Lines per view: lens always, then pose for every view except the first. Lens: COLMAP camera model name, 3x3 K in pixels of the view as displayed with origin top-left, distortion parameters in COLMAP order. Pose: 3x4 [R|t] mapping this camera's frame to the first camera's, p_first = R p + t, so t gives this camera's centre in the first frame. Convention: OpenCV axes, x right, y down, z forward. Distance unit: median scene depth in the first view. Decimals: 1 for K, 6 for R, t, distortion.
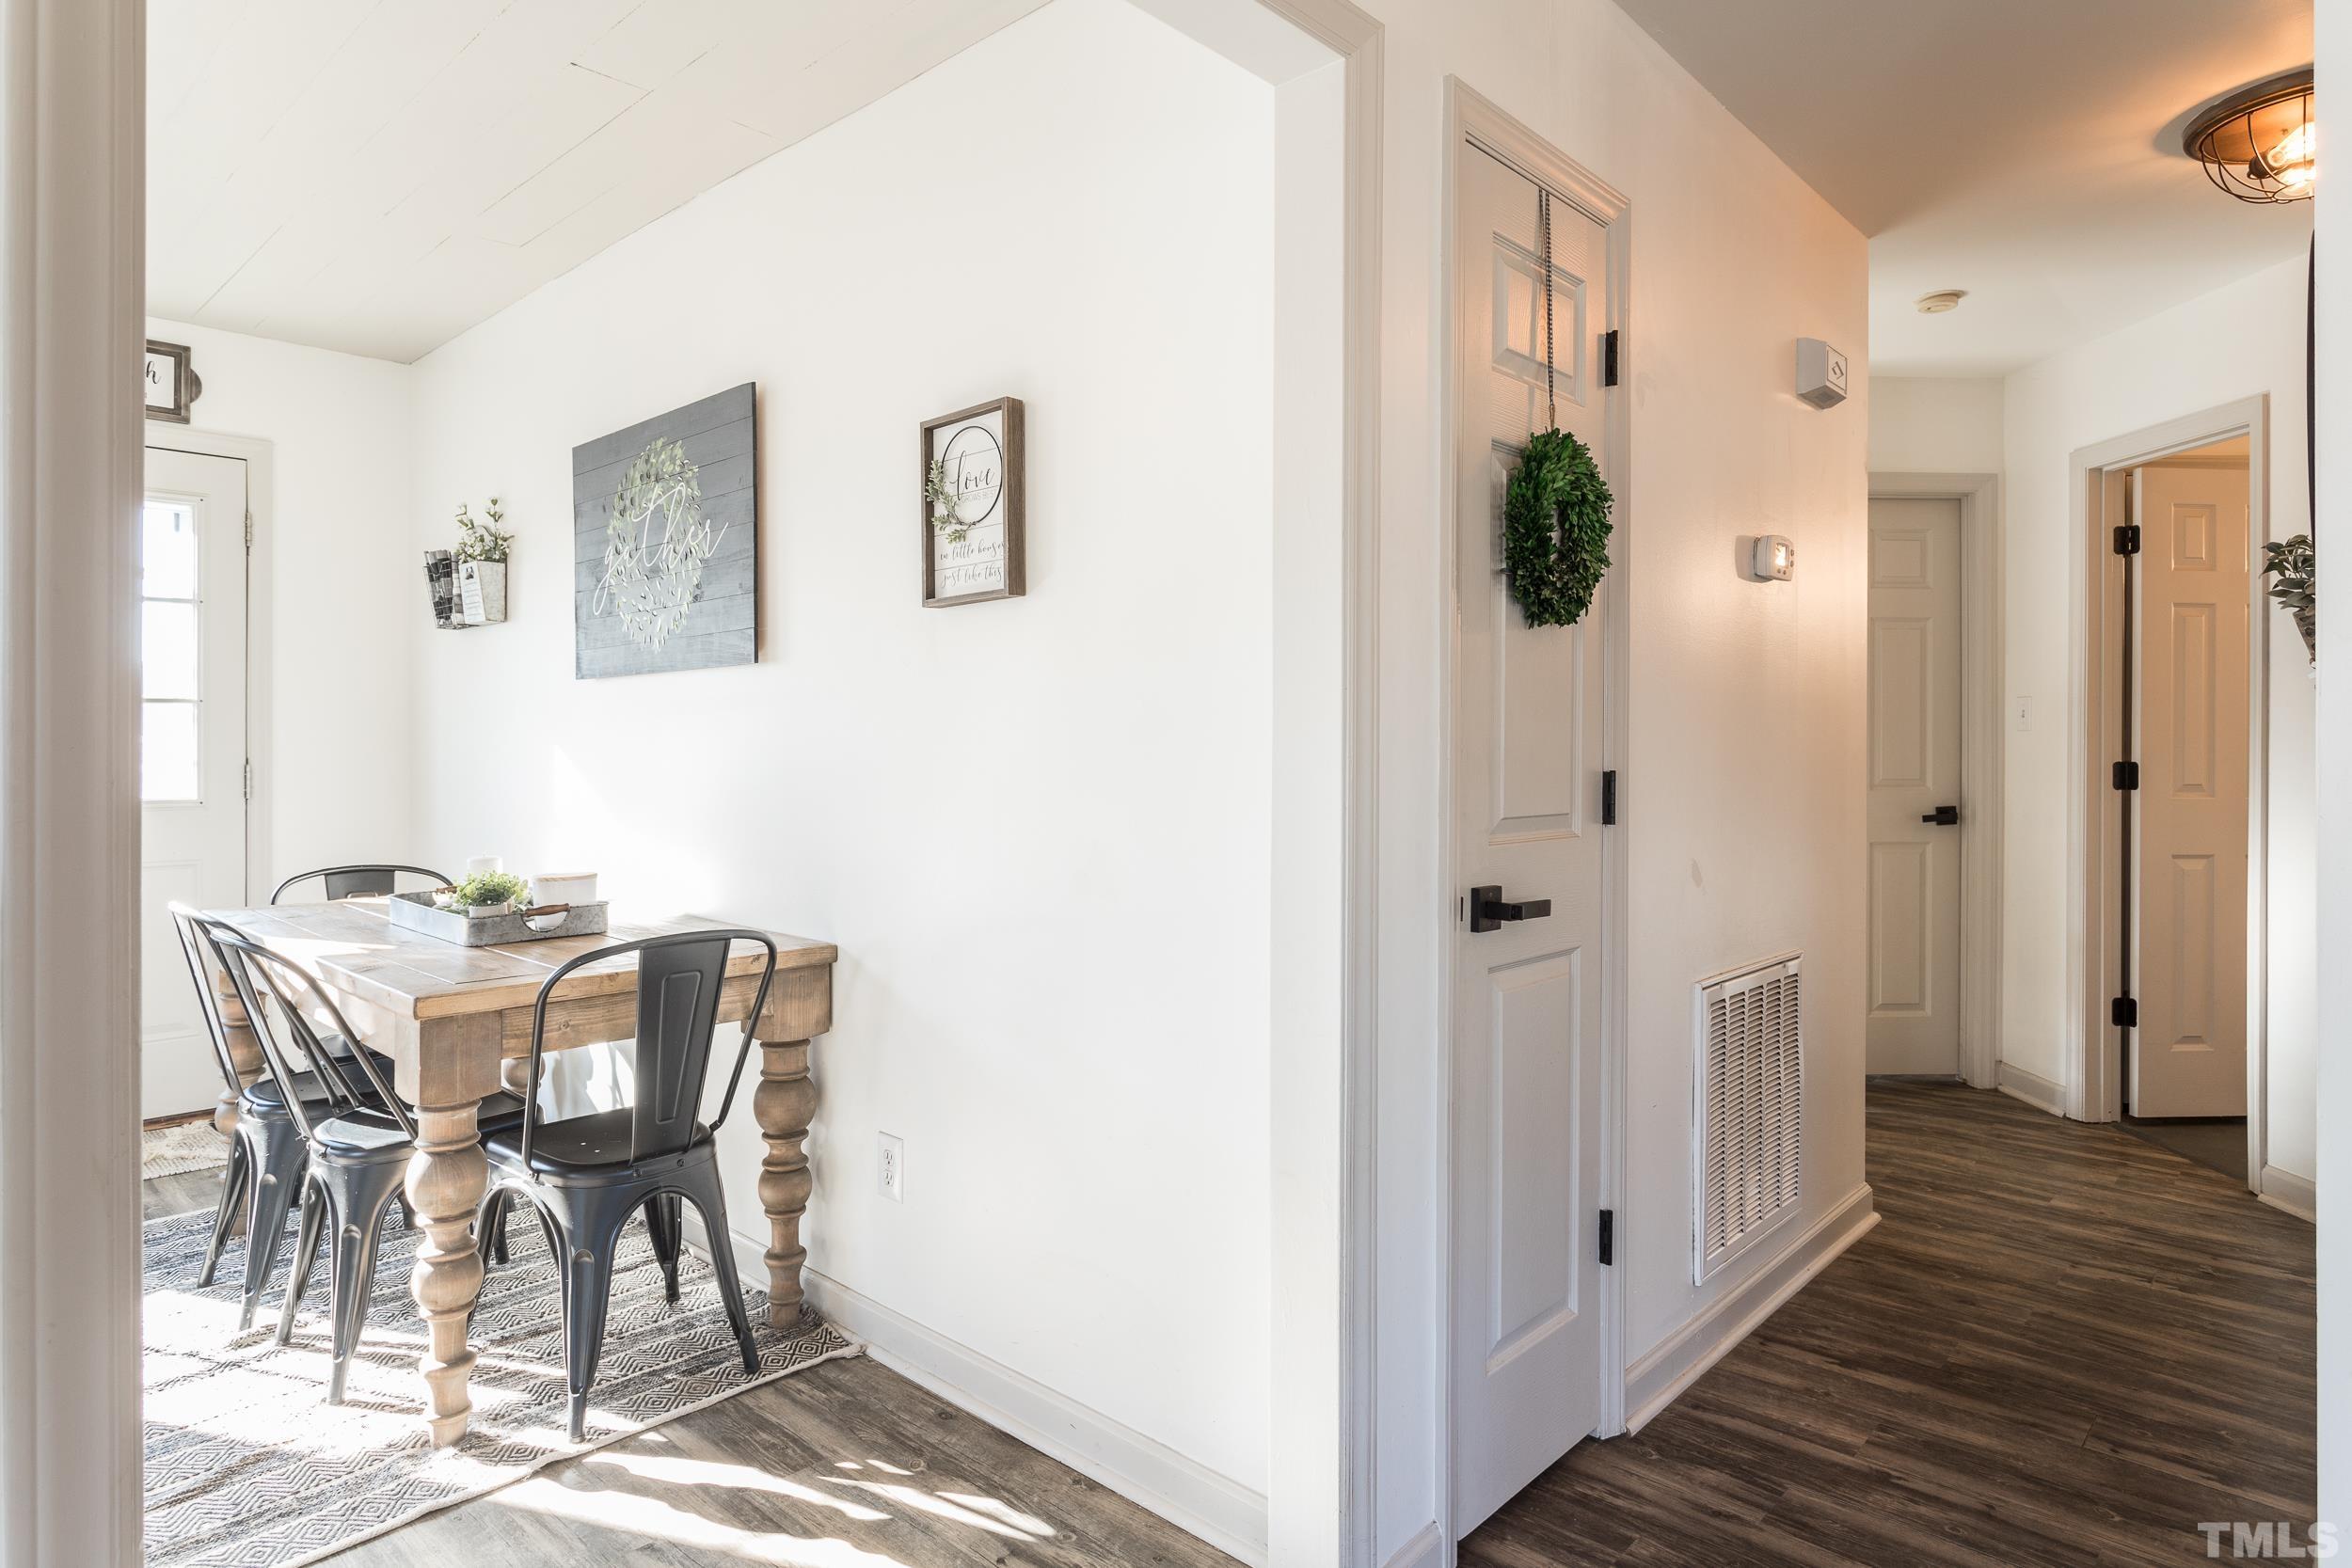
lens RADIAL K [[1297.8, 0, 1173.3], [0, 1297.8, 746.4], [0, 0, 1]] dist [-0.004405, -0.000663]
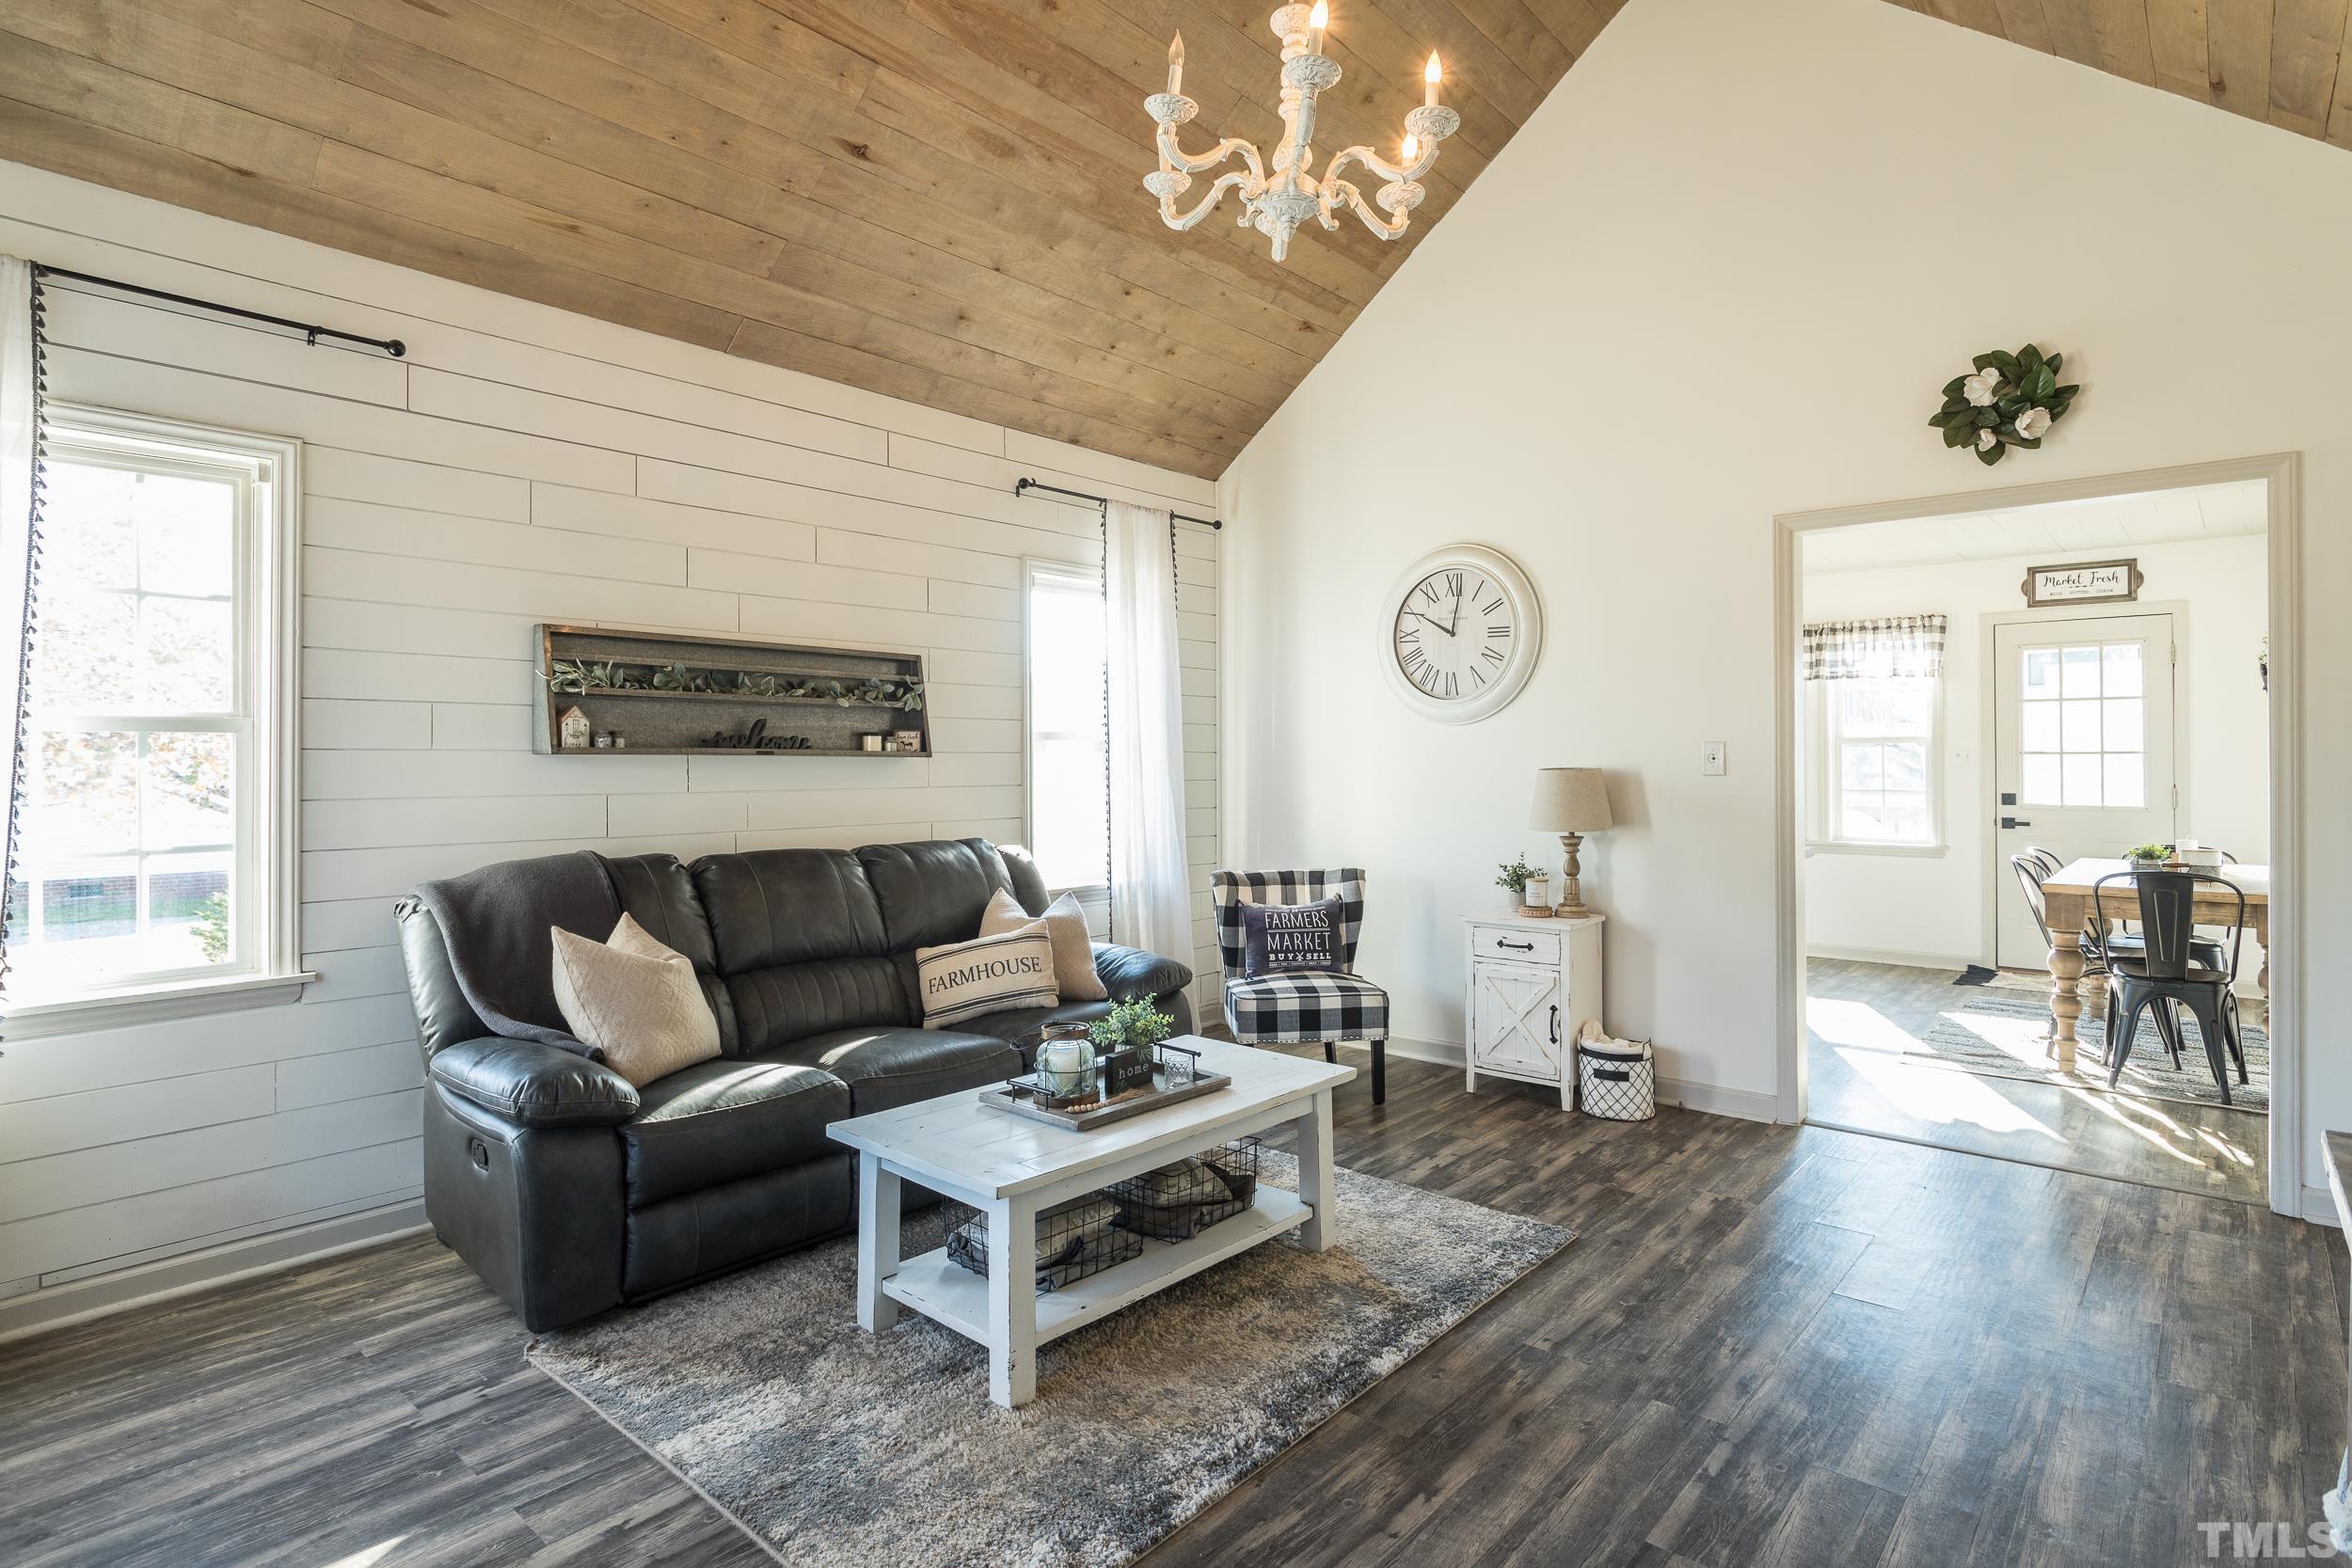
lens RADIAL K [[1206.4, 0, 1187.8], [0, 1206.4, 777.5], [0, 0, 1]] dist [-0.005277, 0.005551]
pose [[0.036771, 0.014591, -0.999217, 1.360586], [-0.001180, 0.999893, 0.014558, -0.035945], [0.999323, 0.000643, 0.036785, -0.606261]]
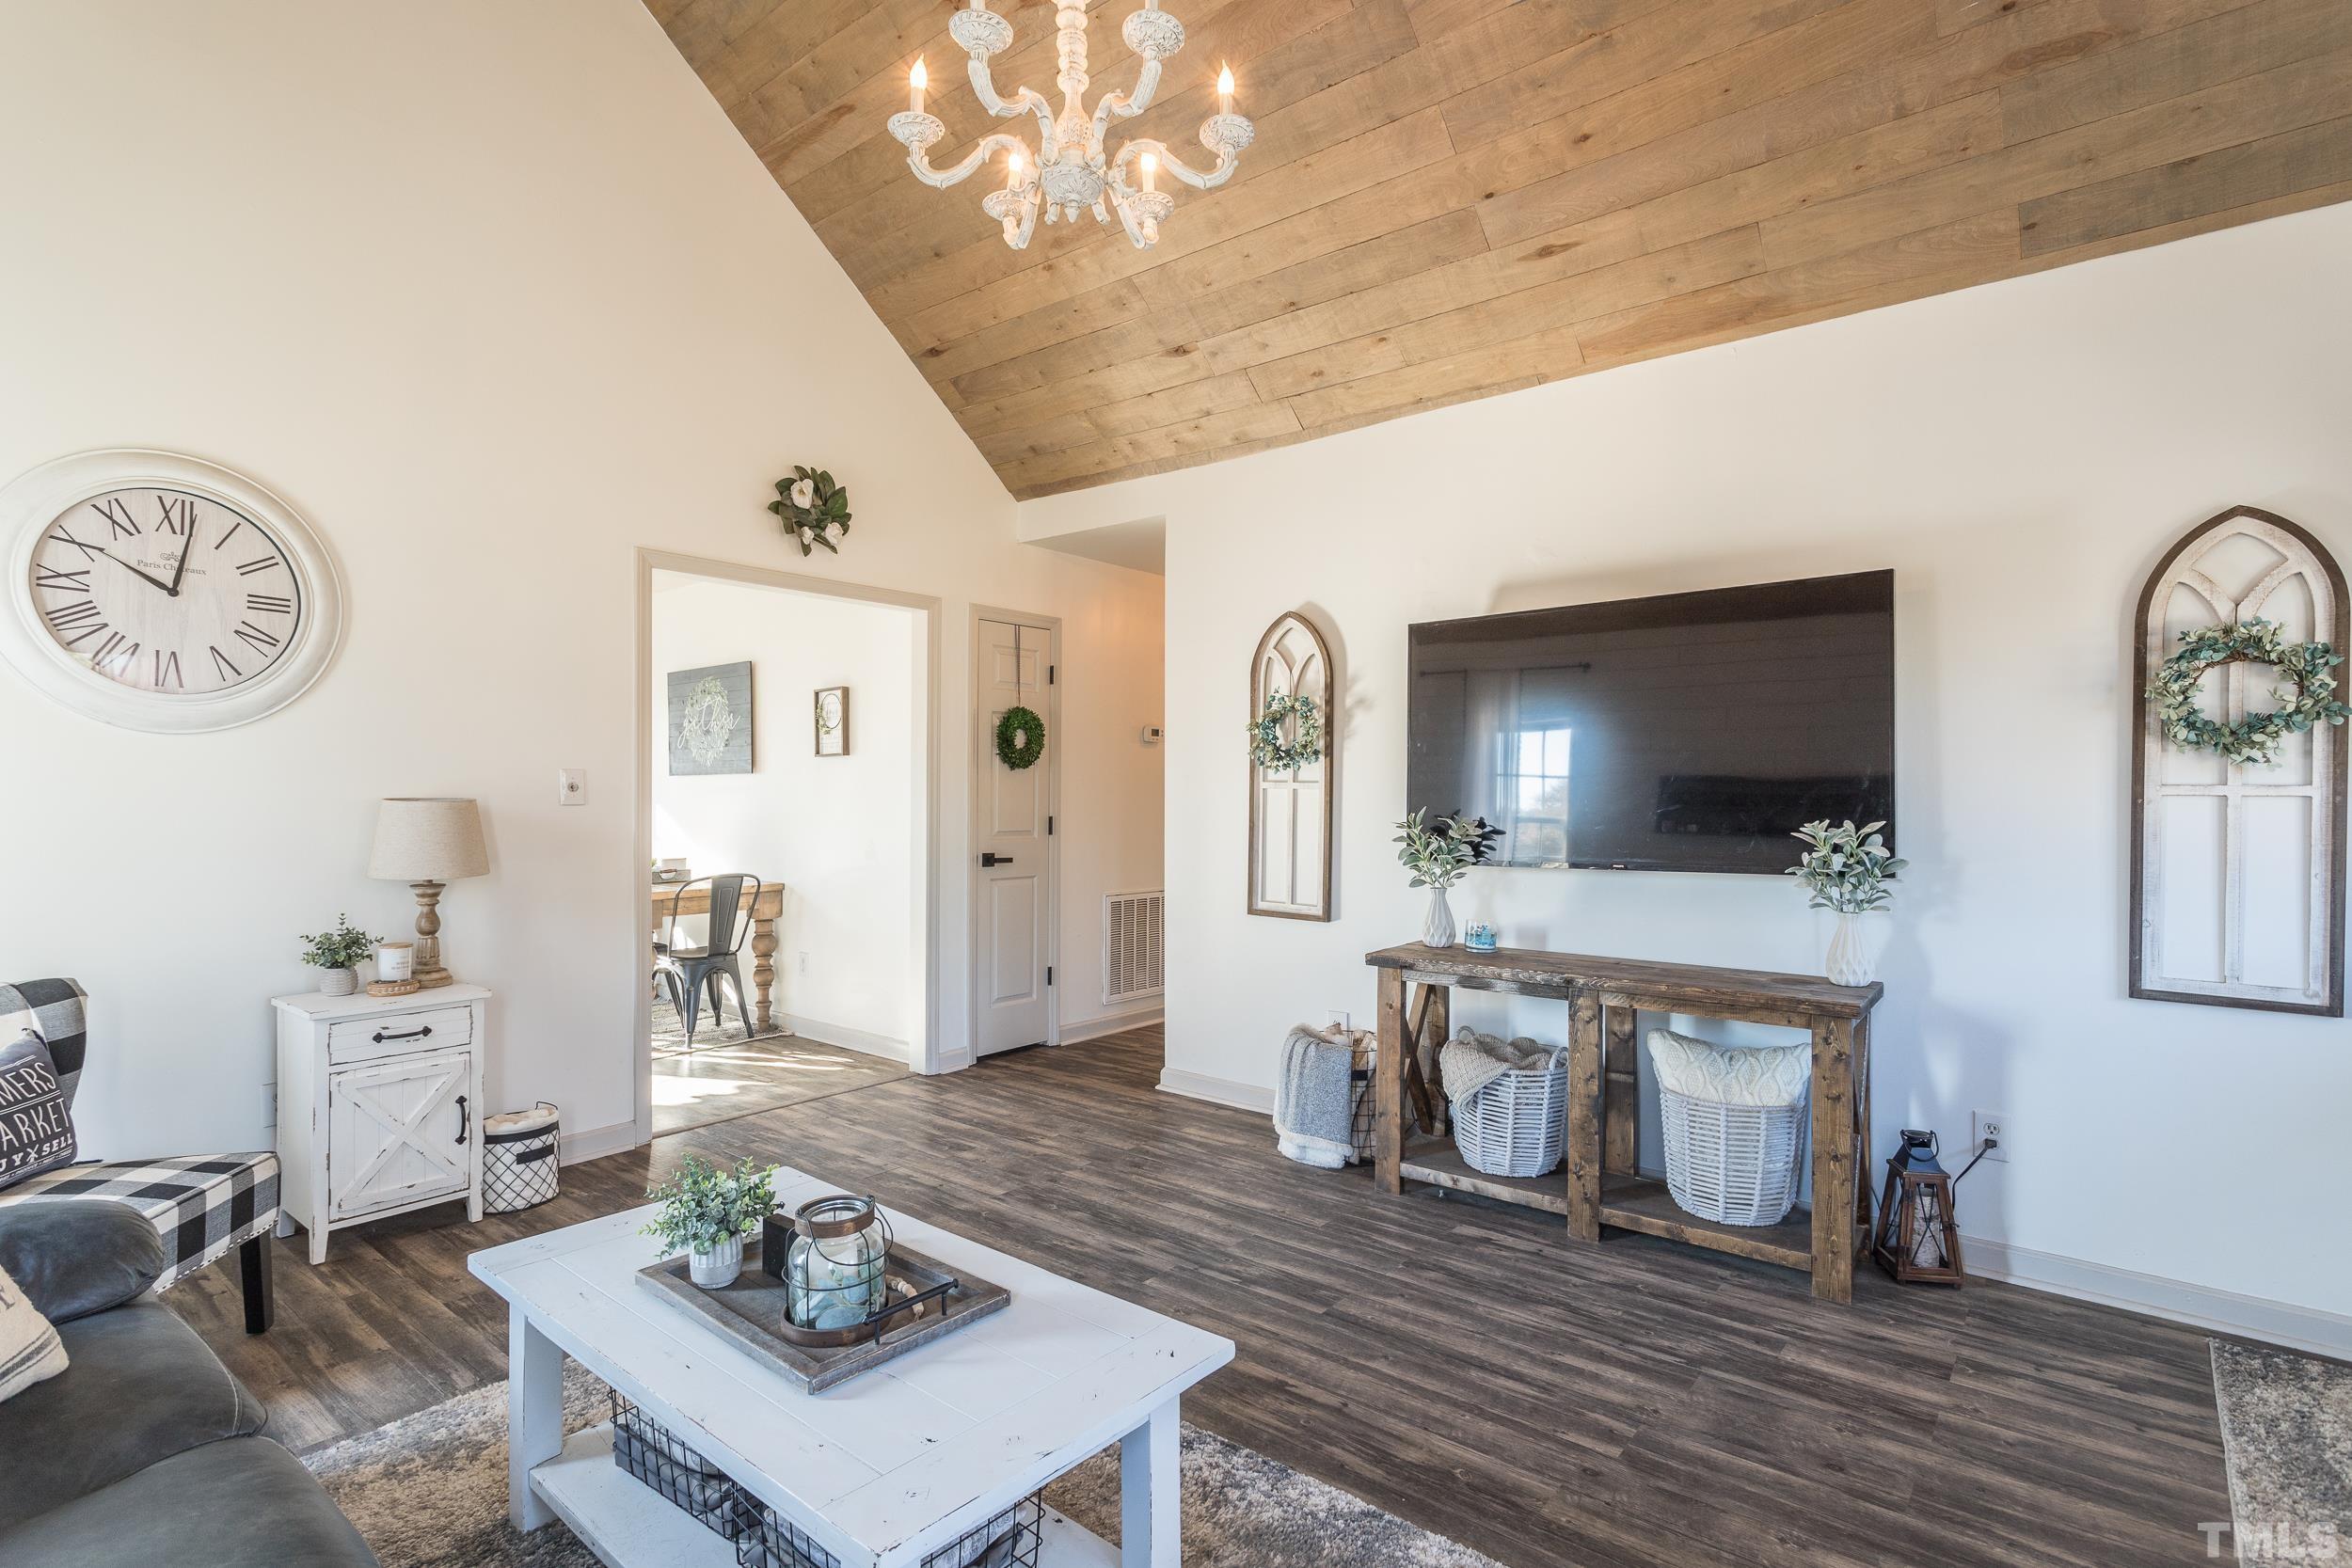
lens RADIAL K [[1132.9, 0, 1184.2], [0, 1132.9, 794.1], [0, 0, 1]] dist [0.001840, 0.000636]
pose [[0.997911, 0.000337, 0.064606, 0.404410], [-0.000479, 0.999998, 0.002180, -0.032012], [-0.064605, -0.002206, 0.997908, -1.353132]]
